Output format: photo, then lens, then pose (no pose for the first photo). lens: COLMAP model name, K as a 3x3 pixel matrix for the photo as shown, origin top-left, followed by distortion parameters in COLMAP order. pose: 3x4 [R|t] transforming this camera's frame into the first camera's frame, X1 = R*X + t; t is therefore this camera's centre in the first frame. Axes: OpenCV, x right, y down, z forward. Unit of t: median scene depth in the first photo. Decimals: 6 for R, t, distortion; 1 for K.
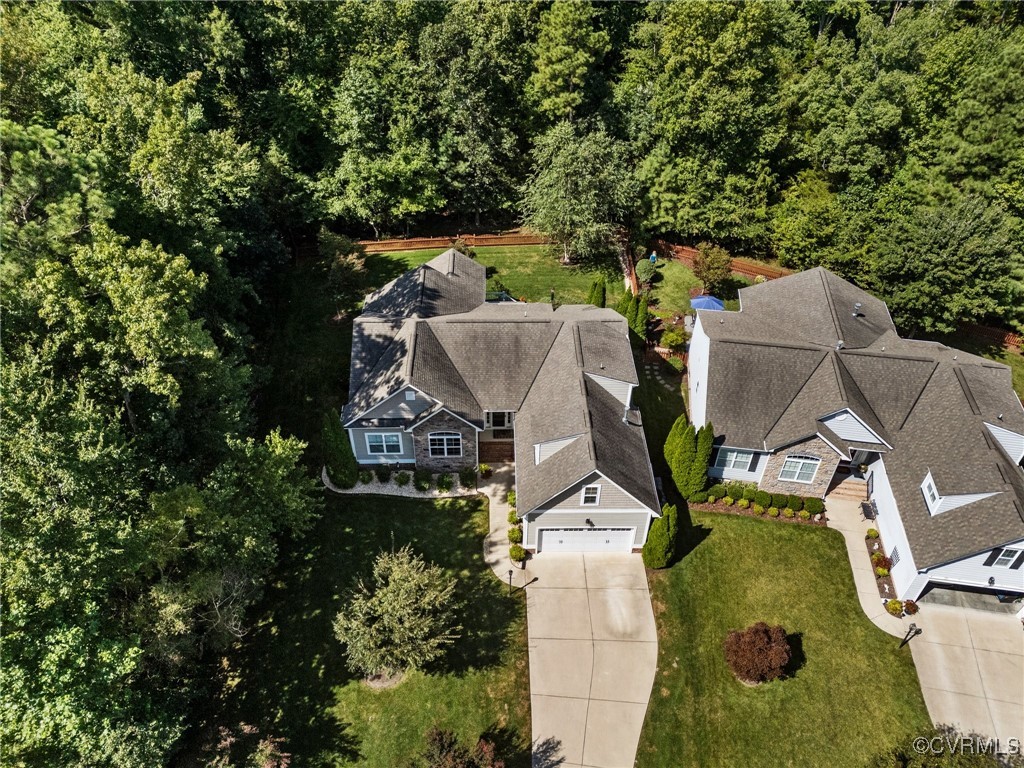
lens RADIAL K [[752.9, 0, 513.0], [0, 752.9, 384.1], [0, 0, 1]] dist [0.047796, -0.040548]
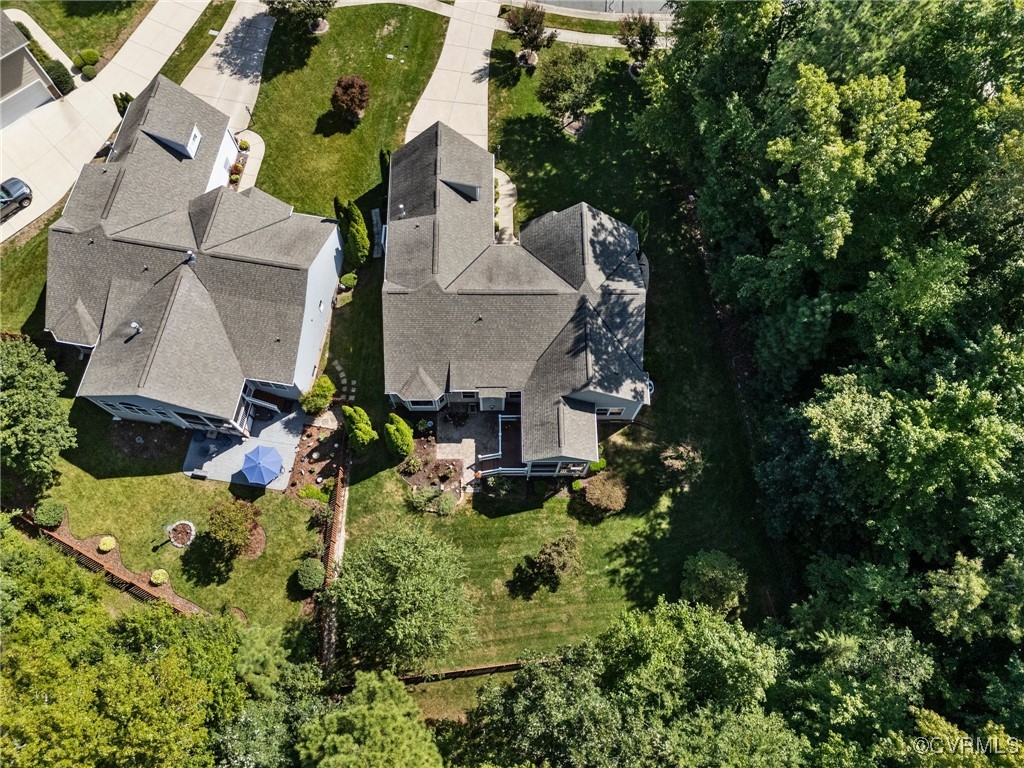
lens RADIAL K [[752.9, 0, 513.8], [0, 752.9, 385.7], [0, 0, 1]] dist [0.047796, -0.040548]
pose [[-0.999047, -0.027106, -0.034224, 0.004817], [-0.021765, -0.370332, 0.928645, -1.143990], [-0.037847, 0.928504, 0.369389, 0.768429]]
